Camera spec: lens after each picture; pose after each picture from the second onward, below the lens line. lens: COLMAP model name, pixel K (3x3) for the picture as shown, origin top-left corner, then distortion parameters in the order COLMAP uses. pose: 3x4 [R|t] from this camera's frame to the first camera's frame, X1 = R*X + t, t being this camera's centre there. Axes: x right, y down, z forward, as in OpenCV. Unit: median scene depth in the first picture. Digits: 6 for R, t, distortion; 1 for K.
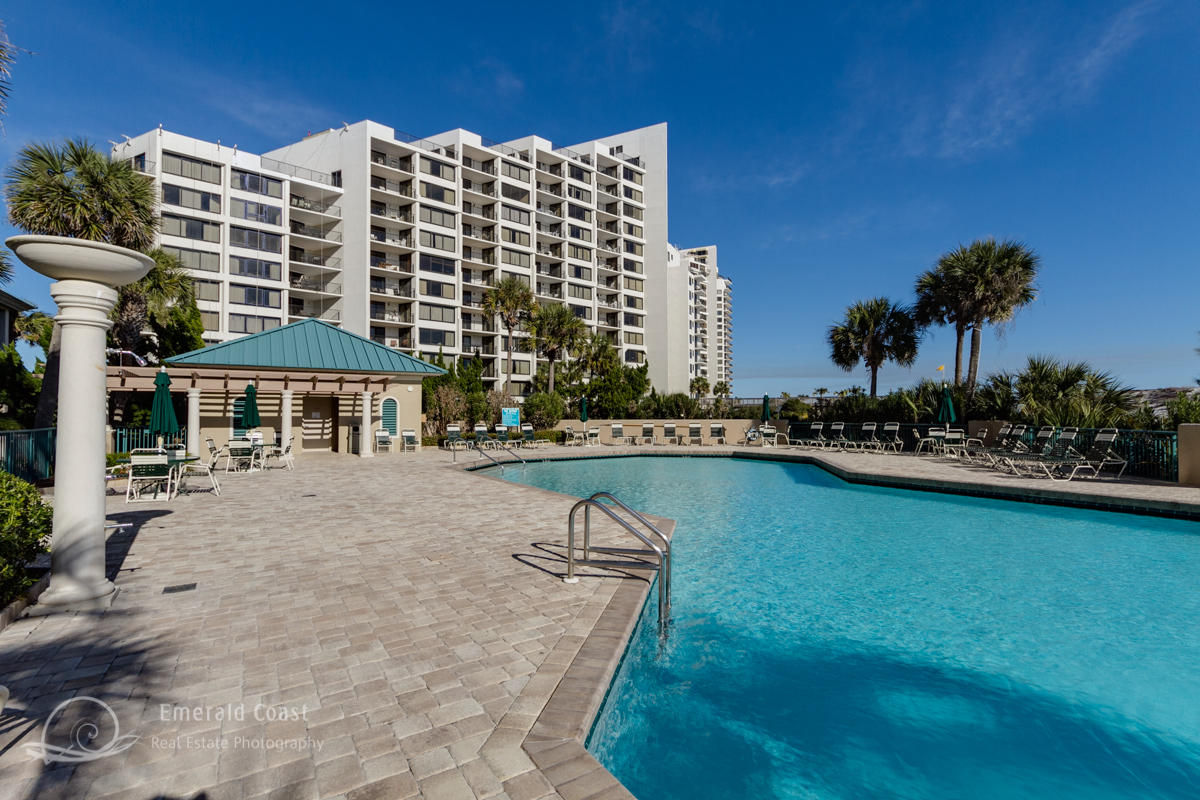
lens RADIAL K [[547.3, 0, 607.6], [0, 547.3, 403.0], [0, 0, 1]] dist [-0.001038, 0.001161]
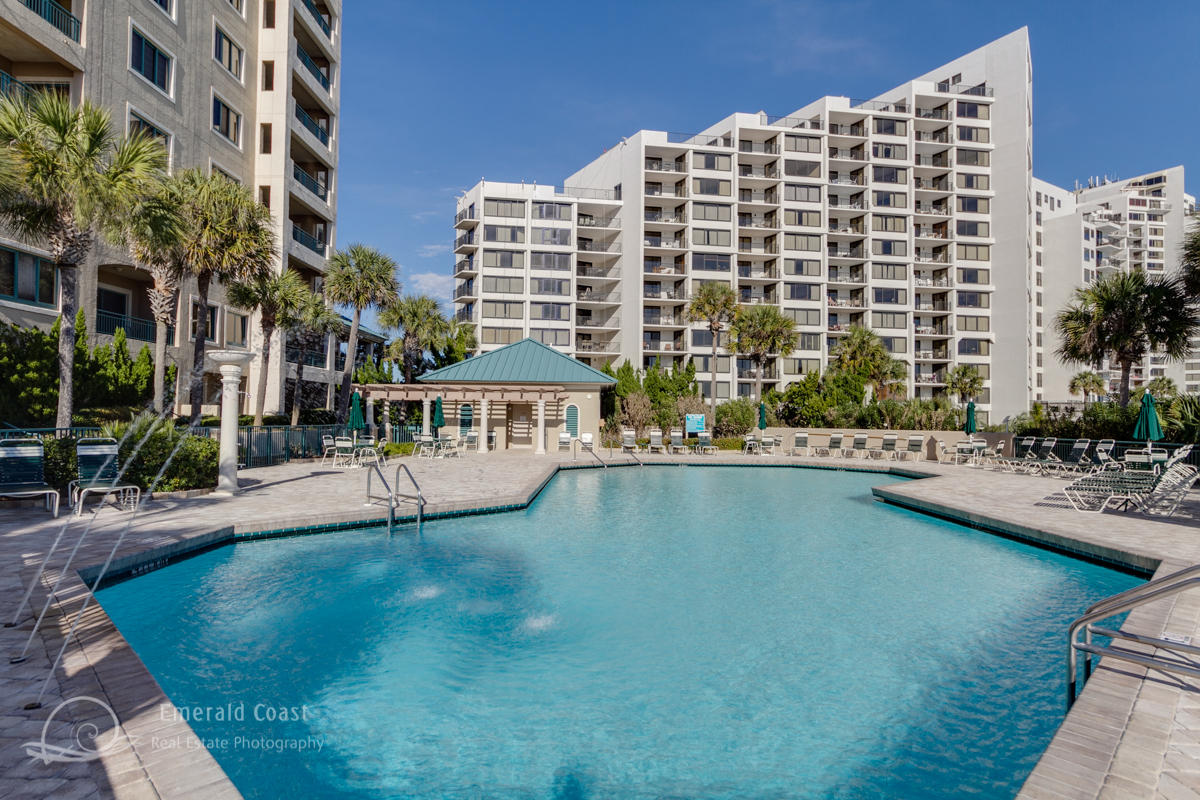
lens RADIAL K [[646.6, 0, 610.8], [0, 646.6, 402.1], [0, 0, 1]] dist [-0.001779, 0.003451]
pose [[0.840979, 0.001500, -0.541066, 0.155321], [-0.004684, 0.999979, -0.004509, -0.002979], [0.541048, 0.006326, 0.840968, -0.040481]]
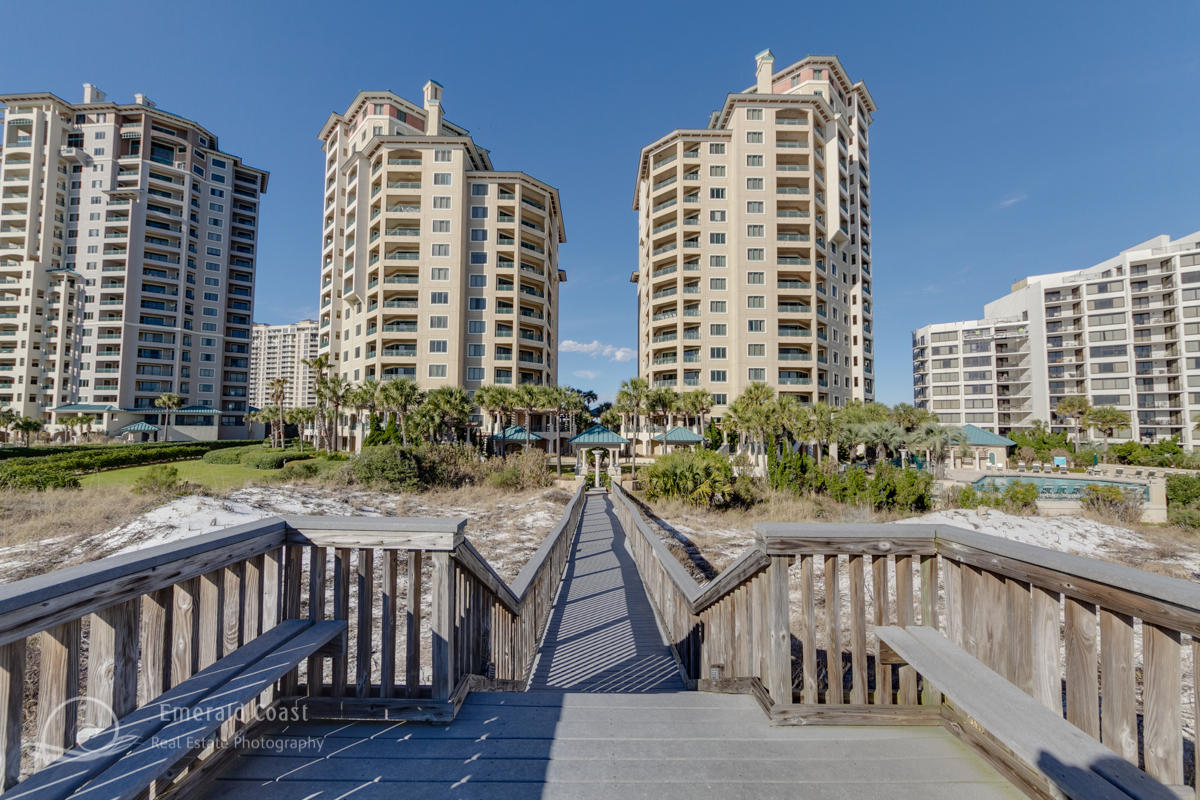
lens RADIAL K [[479.2, 0, 604.8], [0, 479.2, 398.1], [0, 0, 1]] dist [0.014798, 0.000968]
pose [[0.243349, -0.053449, -0.968465, 0.654026], [0.012504, 0.998570, -0.051968, -0.075105], [0.969858, 0.000537, 0.243670, -0.674357]]
